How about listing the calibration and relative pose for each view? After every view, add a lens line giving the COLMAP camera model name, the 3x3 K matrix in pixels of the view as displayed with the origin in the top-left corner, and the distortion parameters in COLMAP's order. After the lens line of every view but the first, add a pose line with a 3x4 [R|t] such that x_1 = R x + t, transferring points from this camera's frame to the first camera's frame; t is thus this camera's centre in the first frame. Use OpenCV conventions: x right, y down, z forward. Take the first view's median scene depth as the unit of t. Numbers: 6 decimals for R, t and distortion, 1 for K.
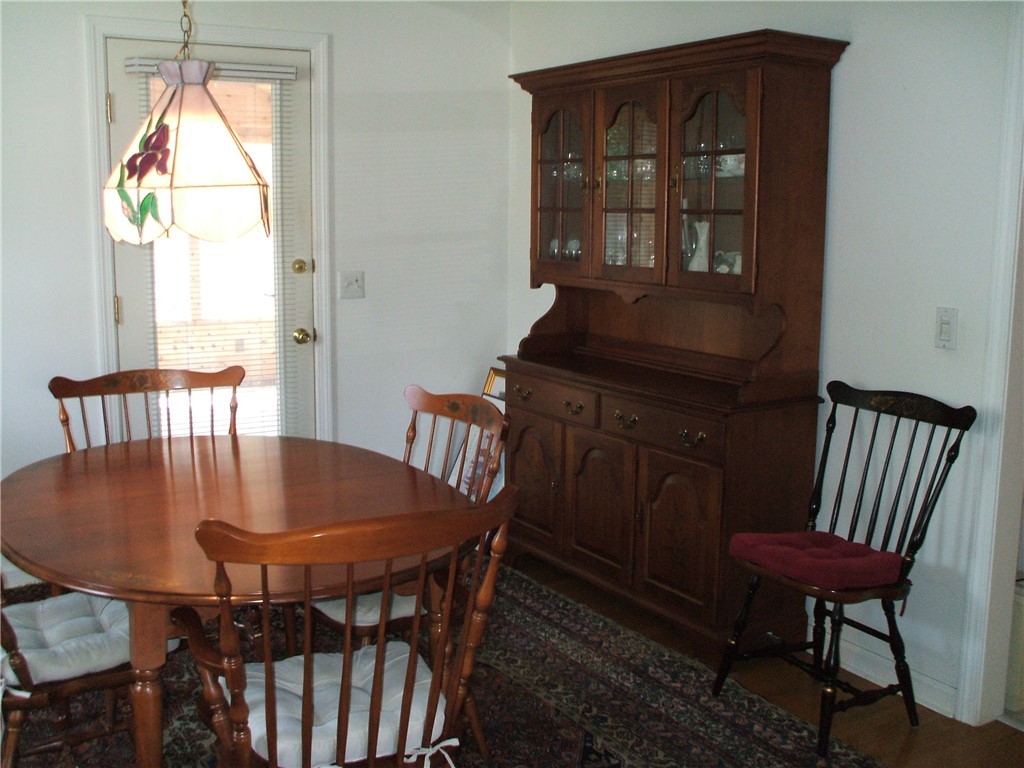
lens RADIAL K [[1089.9, 0, 512.0], [0, 1089.9, 384.0], [0, 0, 1]] dist [-0.187426, 0.276110]
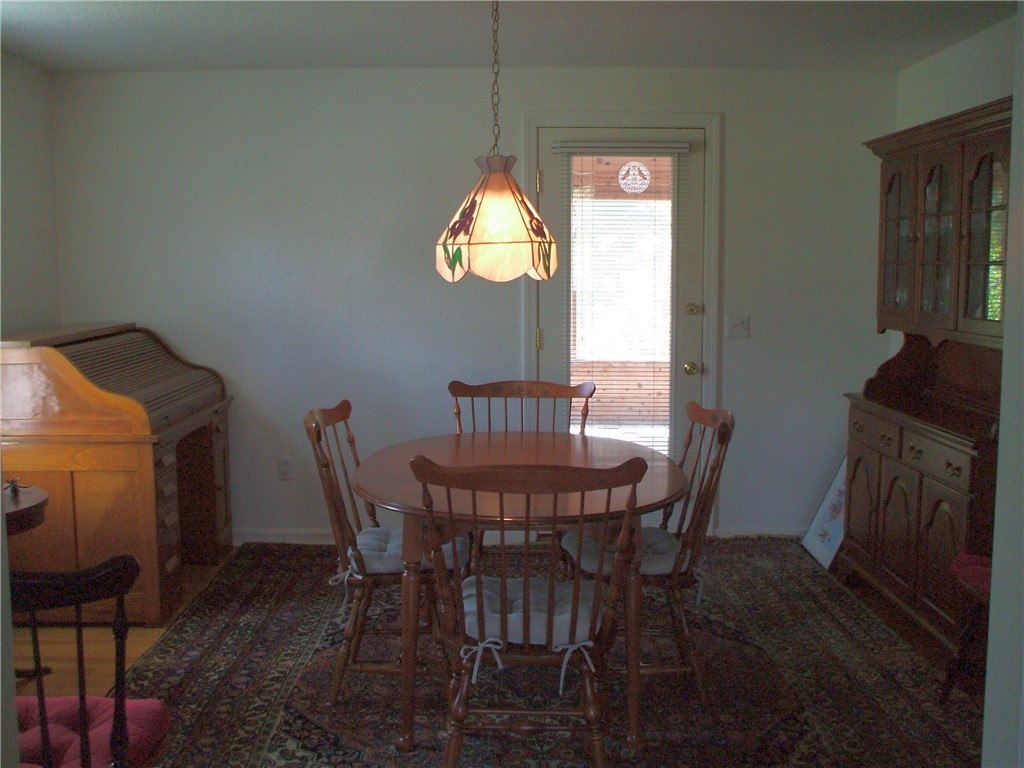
lens RADIAL K [[1089.9, 0, 512.0], [0, 1089.9, 384.0], [0, 0, 1]] dist [-0.187426, 0.276110]
pose [[0.858688, 0.051721, -0.509882, 0.347981], [-0.076875, 0.996637, -0.028368, 0.031280], [0.506700, 0.063556, 0.859777, -0.165738]]
